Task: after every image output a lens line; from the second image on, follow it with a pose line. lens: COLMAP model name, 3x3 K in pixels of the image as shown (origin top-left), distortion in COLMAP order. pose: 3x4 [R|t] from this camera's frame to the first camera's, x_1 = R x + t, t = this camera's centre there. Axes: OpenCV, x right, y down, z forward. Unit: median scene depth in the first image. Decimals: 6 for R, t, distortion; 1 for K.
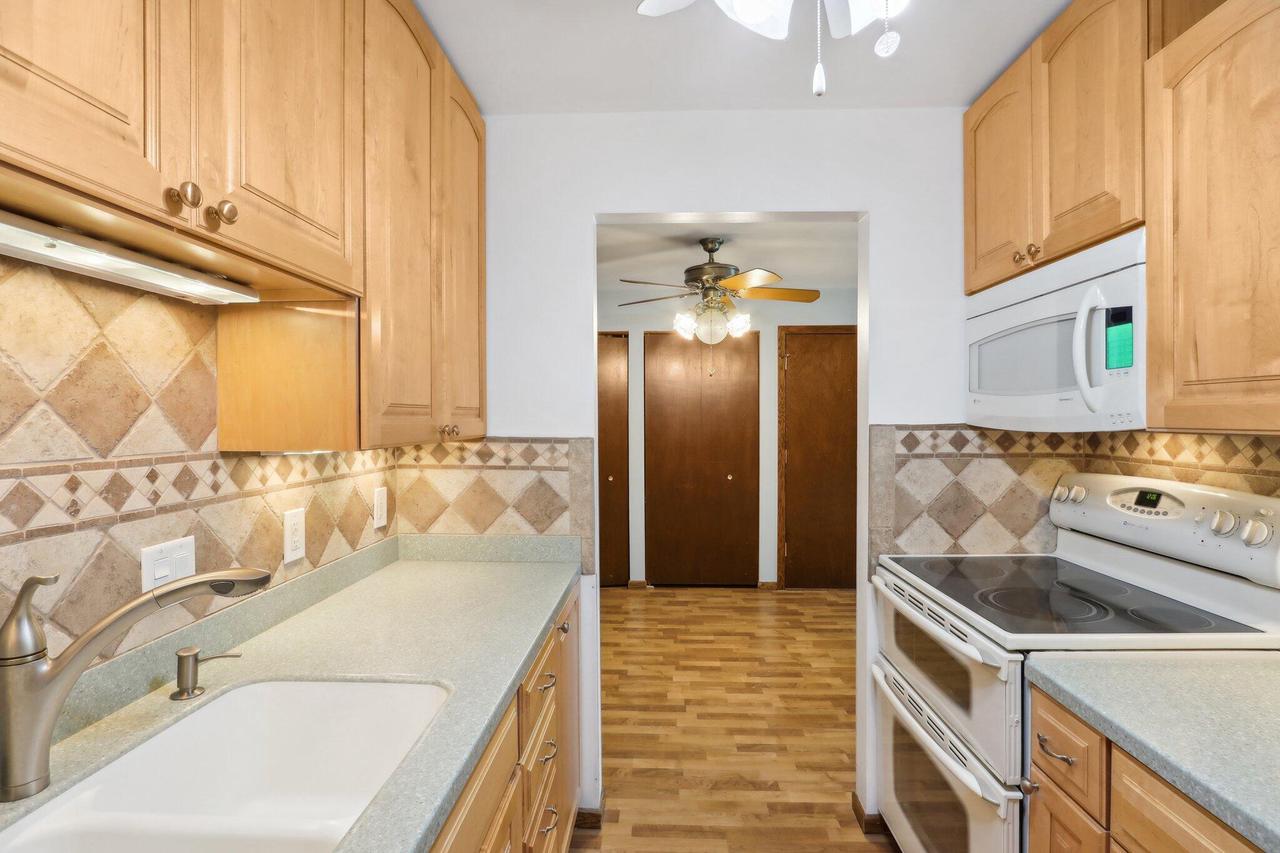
lens RADIAL K [[614.0, 0, 642.5], [0, 614.0, 433.5], [0, 0, 1]] dist [-0.012019, 0.000292]
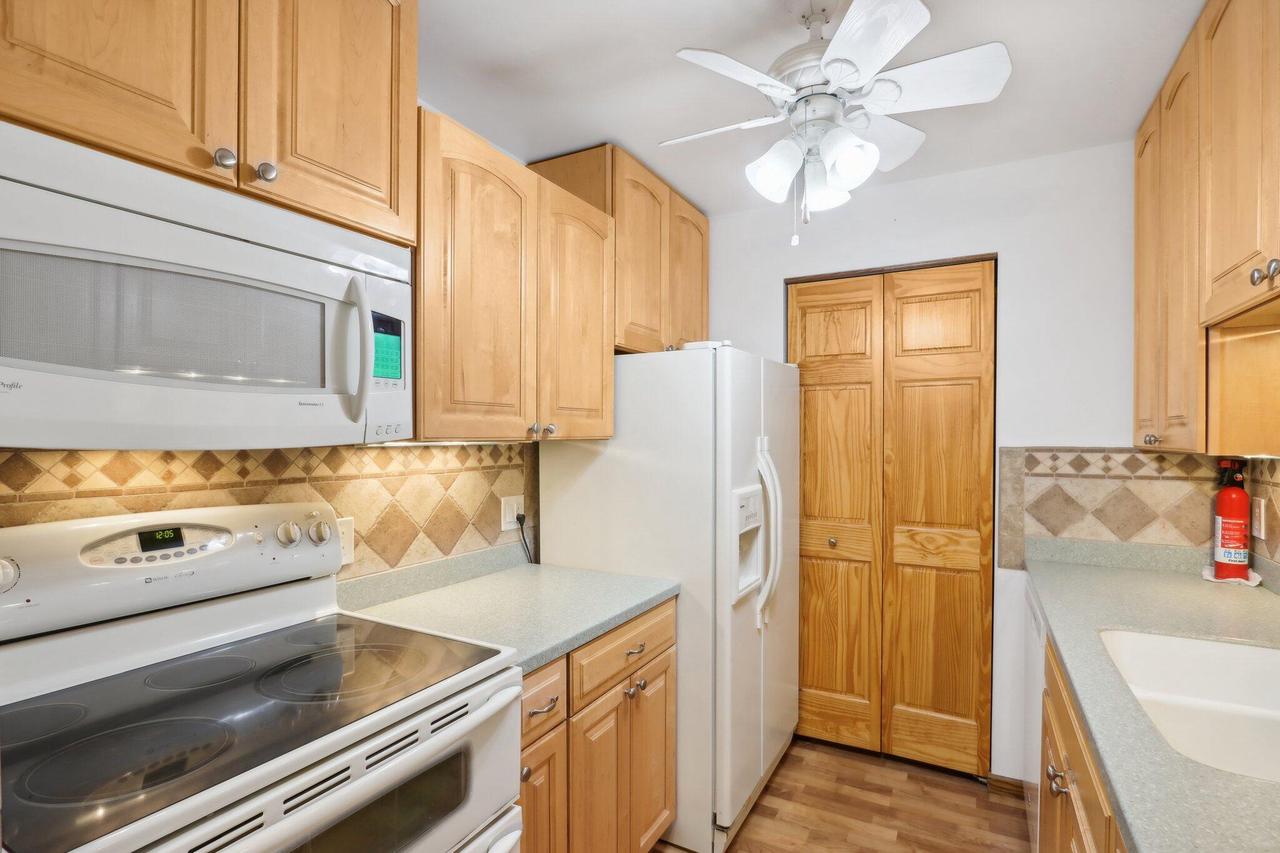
lens RADIAL K [[605.1, 0, 646.8], [0, 605.1, 443.5], [0, 0, 1]] dist [-0.024982, 0.000222]
pose [[-0.897469, -0.005259, 0.441047, -0.016397], [0.013184, 0.999162, 0.038742, -0.029226], [-0.440881, 0.040585, -0.896647, 1.424109]]
